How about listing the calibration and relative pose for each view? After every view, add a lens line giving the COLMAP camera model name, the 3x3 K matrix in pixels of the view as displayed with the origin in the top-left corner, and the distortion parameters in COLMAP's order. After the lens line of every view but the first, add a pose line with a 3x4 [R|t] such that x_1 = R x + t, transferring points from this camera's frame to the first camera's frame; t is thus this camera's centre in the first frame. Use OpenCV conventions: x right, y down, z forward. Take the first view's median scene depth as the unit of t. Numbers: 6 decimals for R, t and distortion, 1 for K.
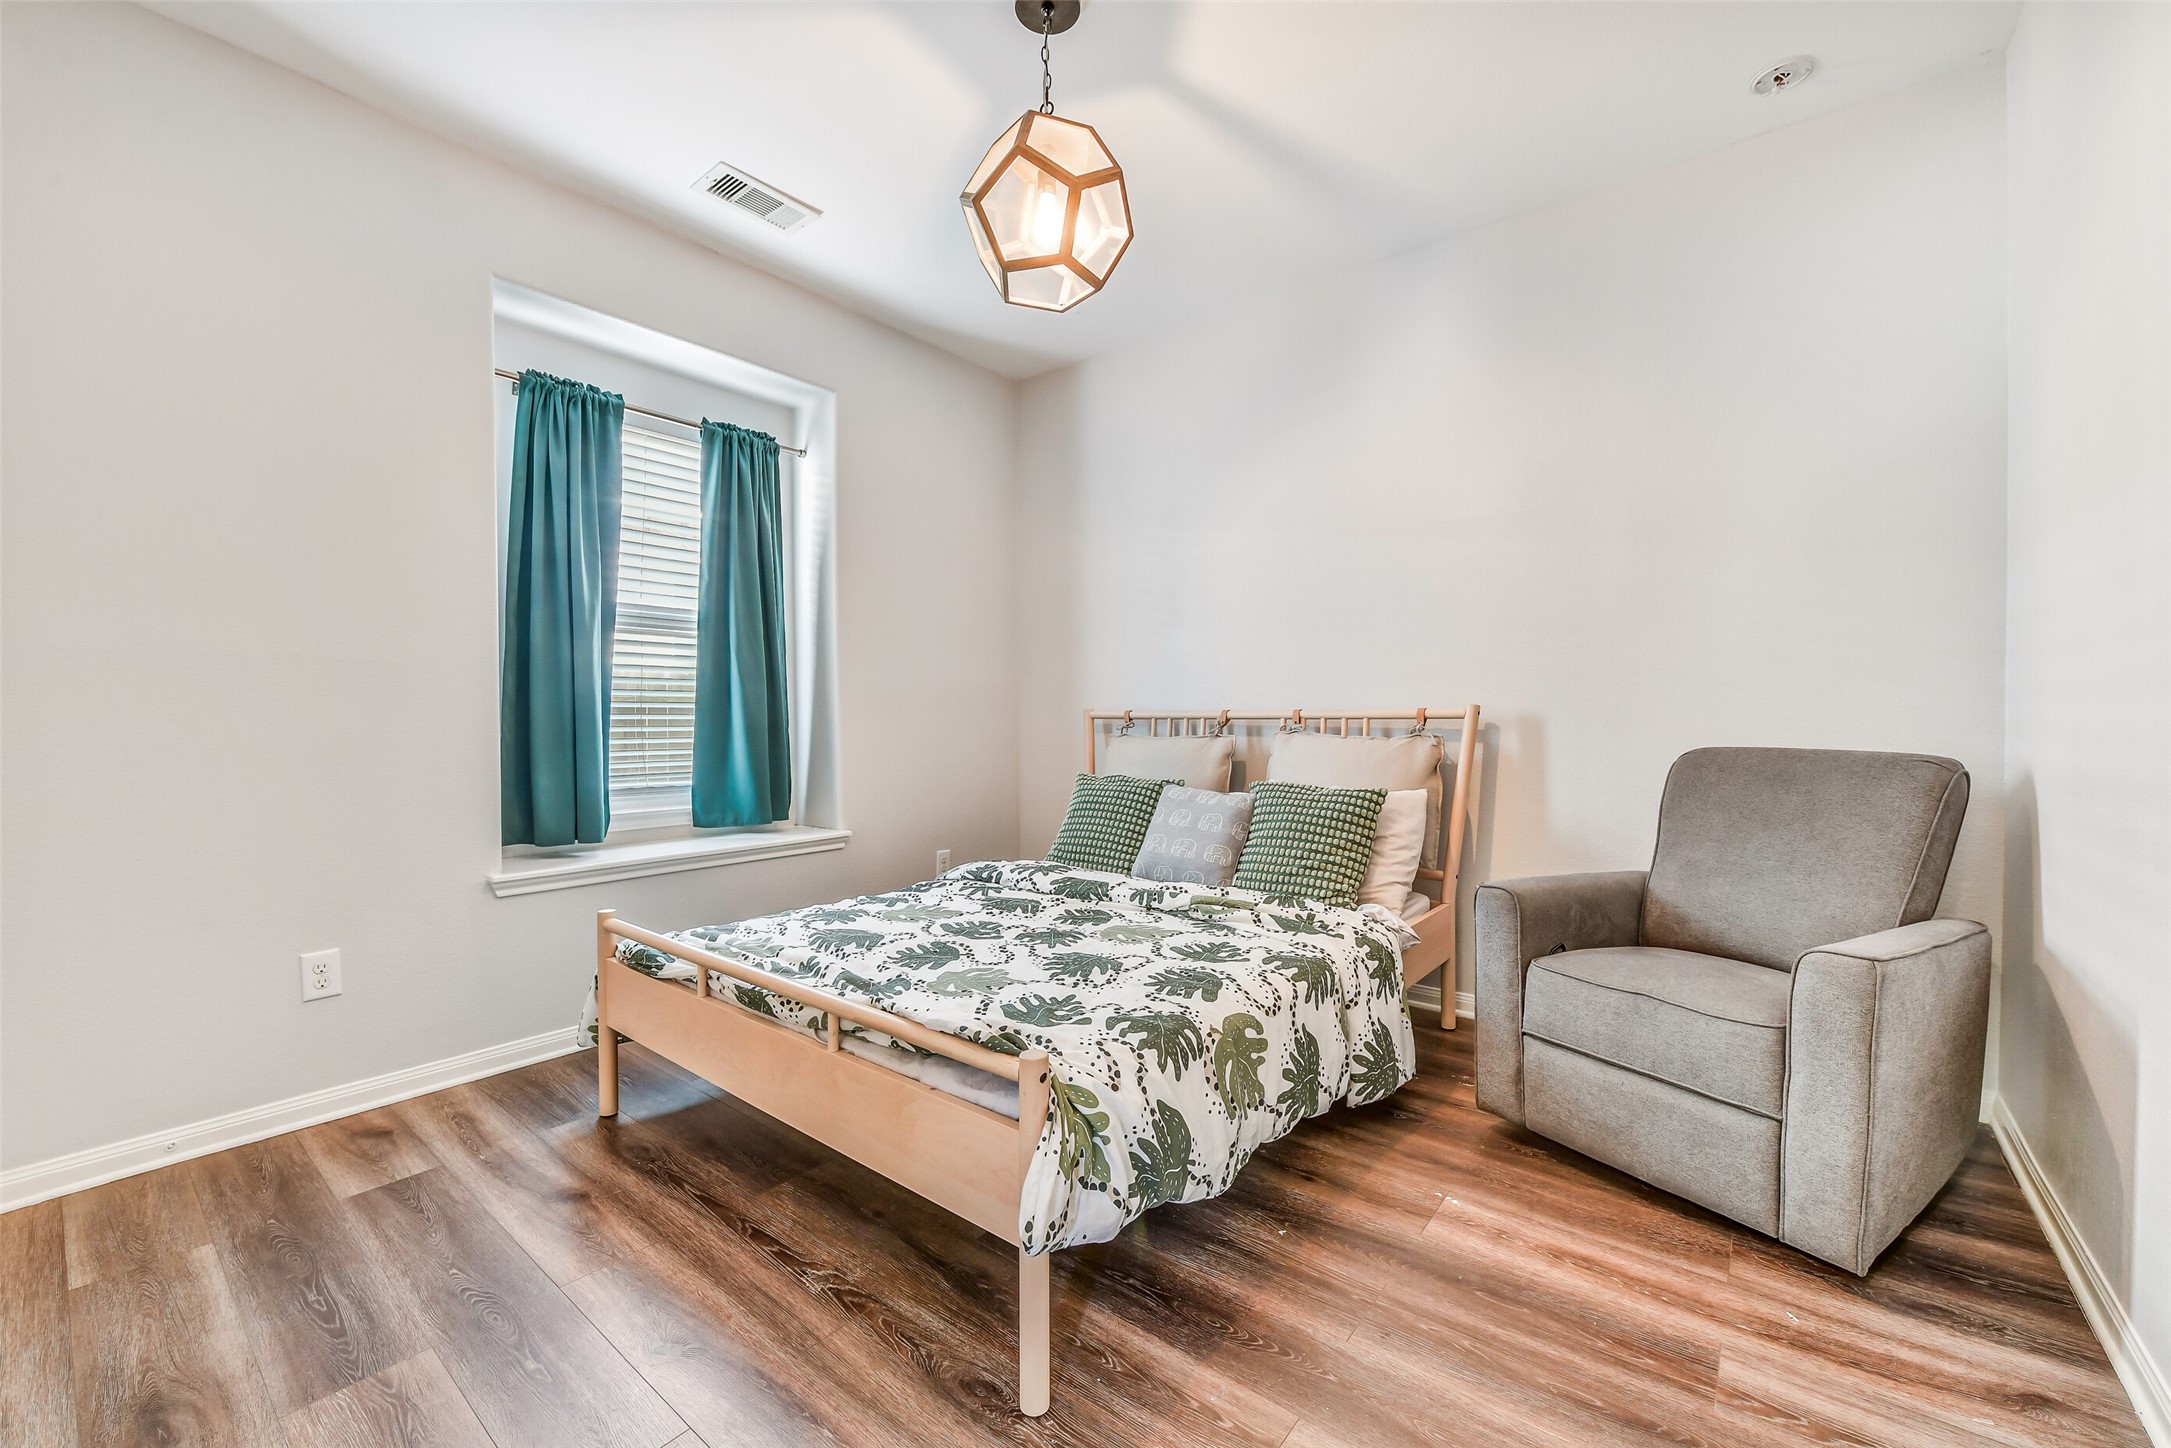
lens RADIAL K [[871.0, 0, 1087.3], [0, 871.0, 706.9], [0, 0, 1]] dist [0.000021, -0.000137]
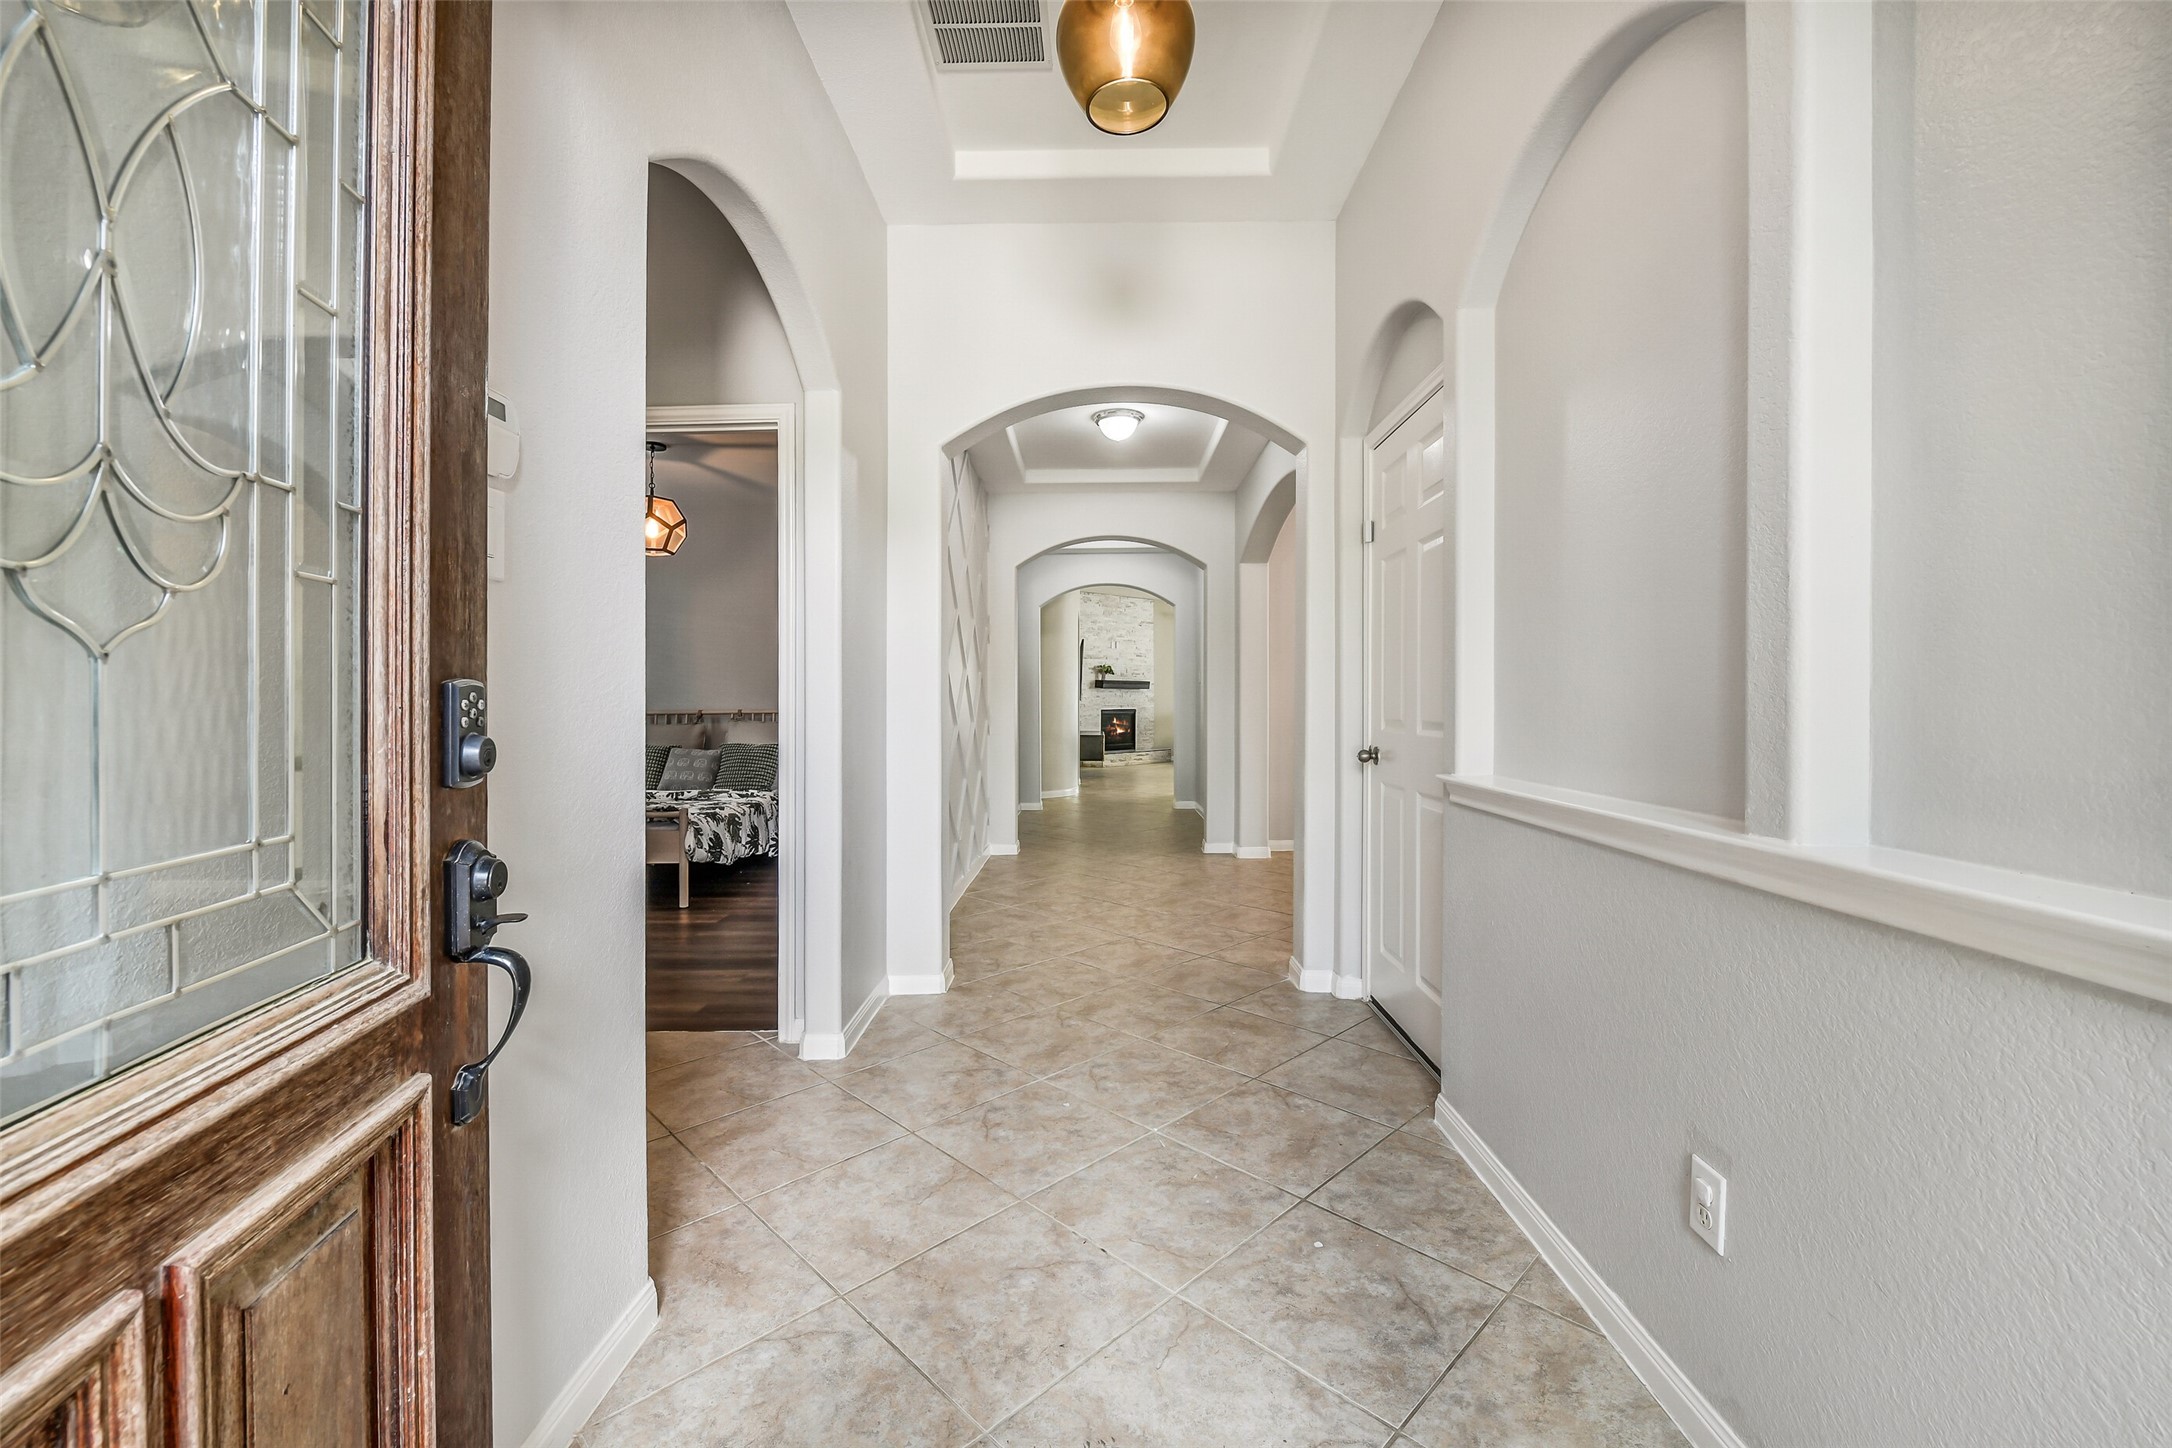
lens RADIAL K [[871.4, 0, 1087.8], [0, 871.4, 706.9], [0, 0, 1]] dist [0.000021, -0.000137]
pose [[0.785687, -0.008079, 0.618571, -0.582915], [0.004606, 0.999963, 0.007210, -0.021876], [-0.618607, -0.002816, 0.785696, -1.711011]]
